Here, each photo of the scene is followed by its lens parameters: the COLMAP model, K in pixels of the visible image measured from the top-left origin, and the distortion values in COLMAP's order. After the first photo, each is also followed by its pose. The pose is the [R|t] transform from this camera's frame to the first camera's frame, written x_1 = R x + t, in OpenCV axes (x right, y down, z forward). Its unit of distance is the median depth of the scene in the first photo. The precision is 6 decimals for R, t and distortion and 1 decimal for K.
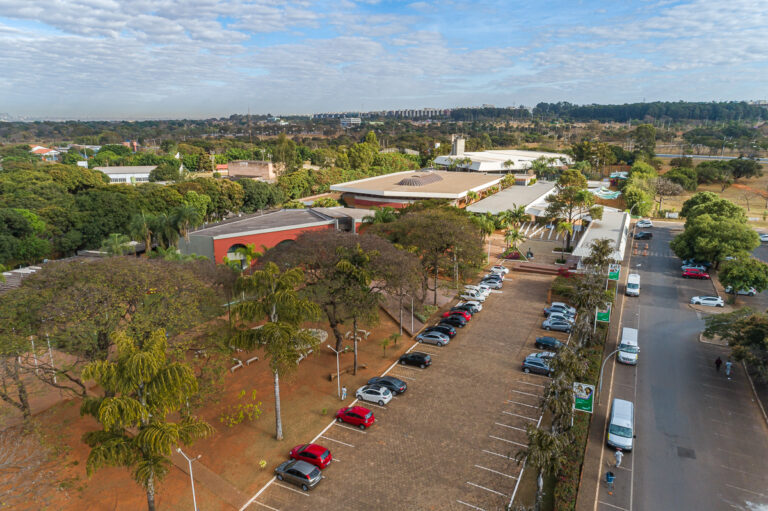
lens RADIAL K [[512.5, 0, 382.3], [0, 512.5, 257.0], [0, 0, 1]] dist [0.025250, 0.004052]
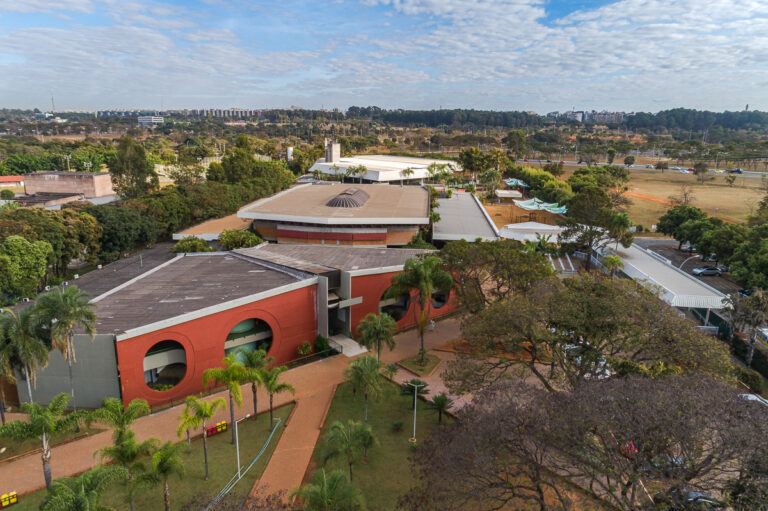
lens RADIAL K [[512.5, 0, 382.3], [0, 512.5, 257.0], [0, 0, 1]] dist [0.025250, 0.004052]
pose [[0.932535, -0.075210, 0.353160, -0.107315], [0.076549, 0.997014, 0.010195, -0.043938], [-0.352872, 0.017527, 0.935508, 0.173498]]
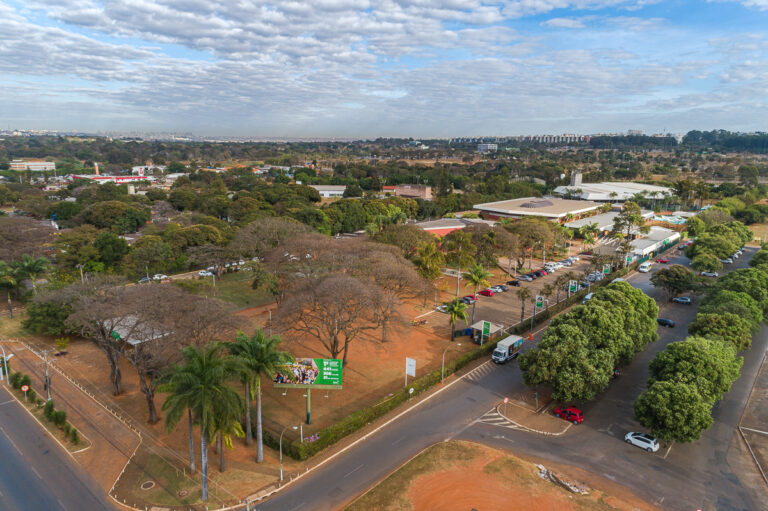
lens RADIAL K [[512.5, 0, 382.3], [0, 512.5, 257.0], [0, 0, 1]] dist [0.025250, 0.004052]
pose [[0.967250, 0.072047, -0.243385, 0.011866], [-0.081513, 0.996249, -0.029035, 0.051154], [0.240380, 0.047923, 0.969495, -0.340285]]
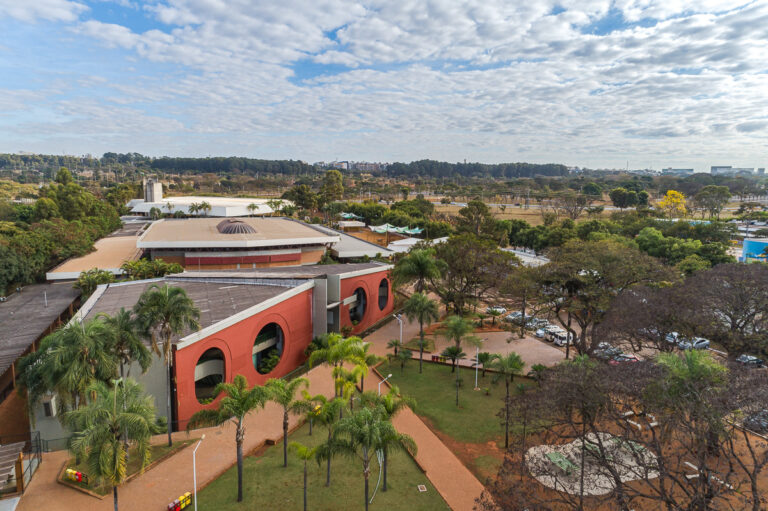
lens RADIAL K [[512.5, 0, 382.3], [0, 512.5, 257.0], [0, 0, 1]] dist [0.025250, 0.004052]
pose [[0.686358, -0.100532, 0.720282, -0.225936], [0.172733, 0.984594, -0.027175, -0.031353], [-0.706453, 0.143069, 0.693149, 0.214965]]
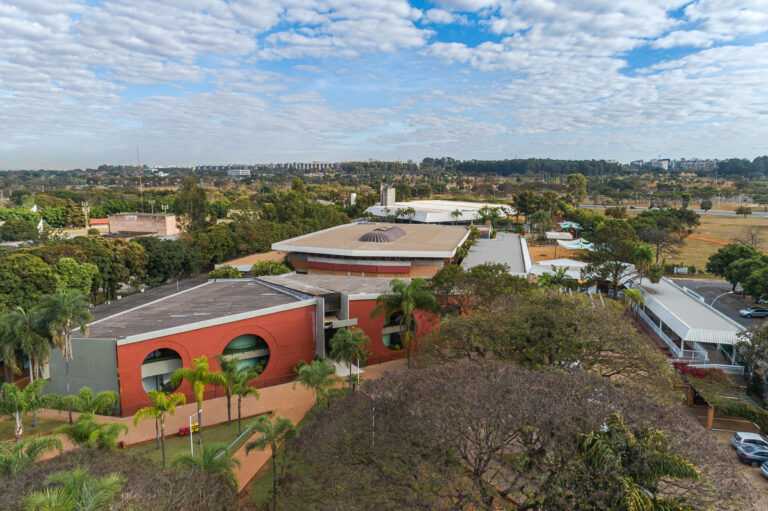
lens RADIAL K [[514.1, 0, 382.0], [0, 514.1, 249.8], [0, 0, 1]] dist [0.019844, 0.015708]
pose [[0.975806, -0.024198, 0.217295, -0.068496], [0.048890, 0.992840, -0.108986, -0.026421], [-0.213102, 0.116972, 0.970003, 0.153354]]
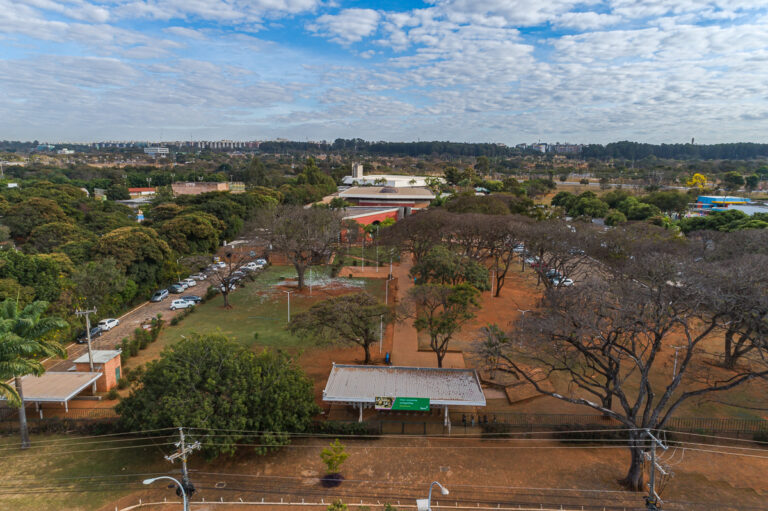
lens RADIAL K [[514.1, 0, 382.0], [0, 514.1, 249.8], [0, 0, 1]] dist [0.019844, 0.015708]
pose [[0.915437, -0.058002, 0.398261, -0.354336], [0.087998, 0.994463, -0.057439, 0.064800], [-0.392724, 0.087628, 0.915472, -0.196515]]
